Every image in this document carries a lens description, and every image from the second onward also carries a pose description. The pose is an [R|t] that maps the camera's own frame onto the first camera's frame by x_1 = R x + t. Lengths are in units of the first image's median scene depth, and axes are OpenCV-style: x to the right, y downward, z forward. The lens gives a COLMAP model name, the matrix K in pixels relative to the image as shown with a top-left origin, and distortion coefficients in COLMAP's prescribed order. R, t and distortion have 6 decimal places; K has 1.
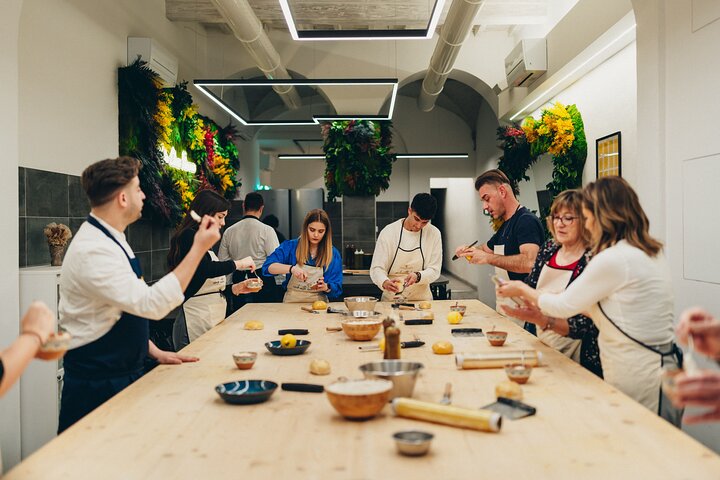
lens RADIAL K [[671.5, 0, 360.0], [0, 671.5, 240.0], [0, 0, 1]] dist [-0.014735, -0.001818]
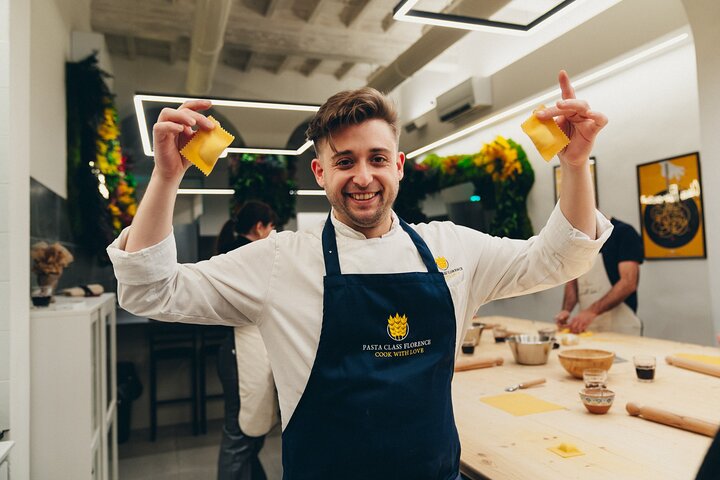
lens RADIAL K [[538.4, 0, 360.0], [0, 538.4, 240.0], [0, 0, 1]] dist [-0.003220, 0.000304]
pose [[0.941699, -0.012821, 0.336212, -0.230168], [0.031891, 0.998176, -0.051259, 0.007998], [-0.334942, 0.058993, 0.940390, 0.248728]]
